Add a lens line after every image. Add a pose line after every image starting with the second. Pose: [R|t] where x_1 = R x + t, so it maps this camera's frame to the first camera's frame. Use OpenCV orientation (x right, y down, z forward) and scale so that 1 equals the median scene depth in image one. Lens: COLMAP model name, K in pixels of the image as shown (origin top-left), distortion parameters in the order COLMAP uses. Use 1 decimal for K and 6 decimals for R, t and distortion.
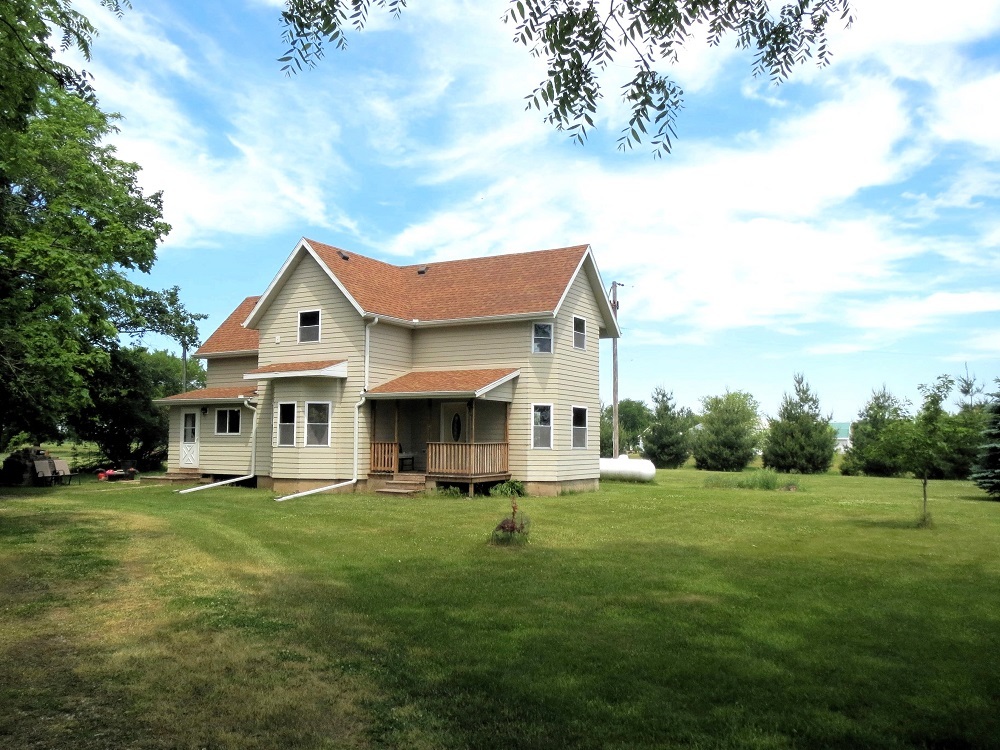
lens RADIAL K [[831.3, 0, 483.2], [0, 831.3, 397.9], [0, 0, 1]] dist [-0.026446, 0.017799]
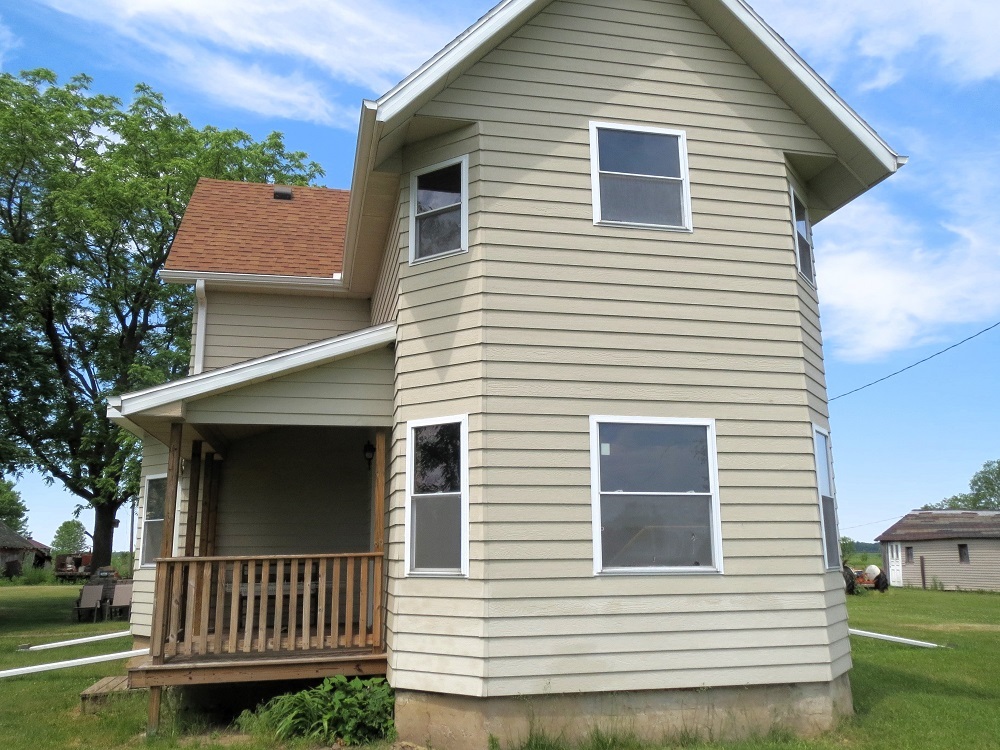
lens RADIAL K [[831.3, 0, 501.9], [0, 831.3, 372.8], [0, 0, 1]] dist [-0.026446, 0.017799]
pose [[0.675669, -0.172057, -0.716846, 0.292890], [0.053524, 0.981266, -0.185073, 0.045614], [0.735260, 0.086679, 0.672220, 0.789291]]
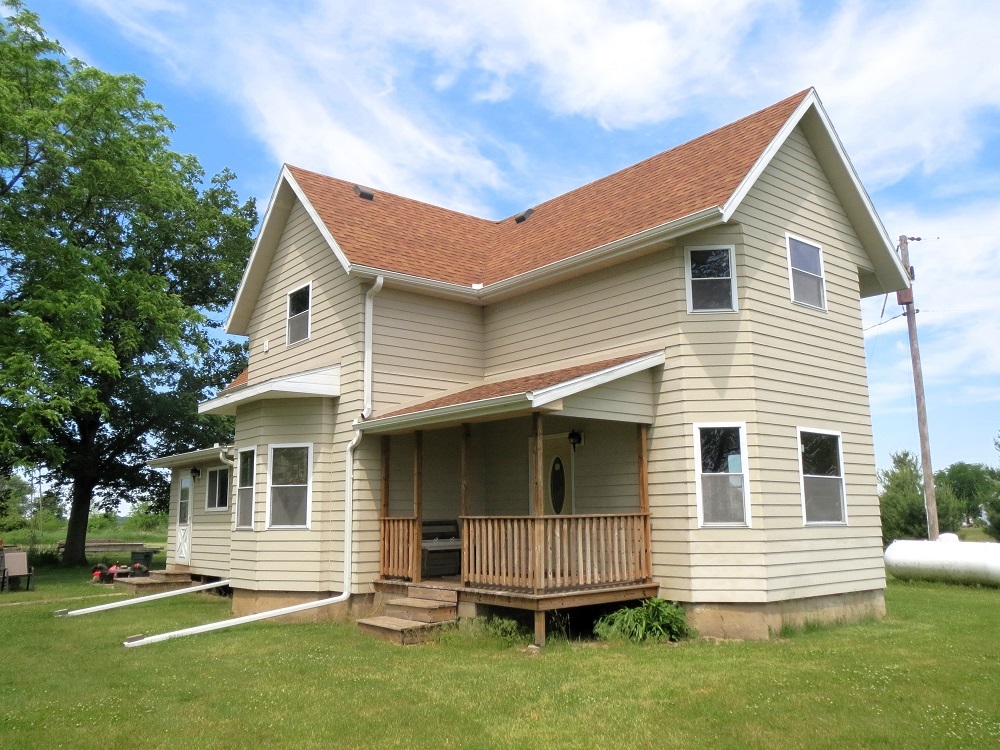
lens RADIAL K [[831.3, 0, 497.0], [0, 831.3, 373.9], [0, 0, 1]] dist [-0.026446, 0.017799]
pose [[0.937486, -0.078278, -0.339105, 0.108718], [0.035820, 0.990905, -0.129710, 0.033028], [0.346174, 0.109454, 0.931764, 0.526061]]
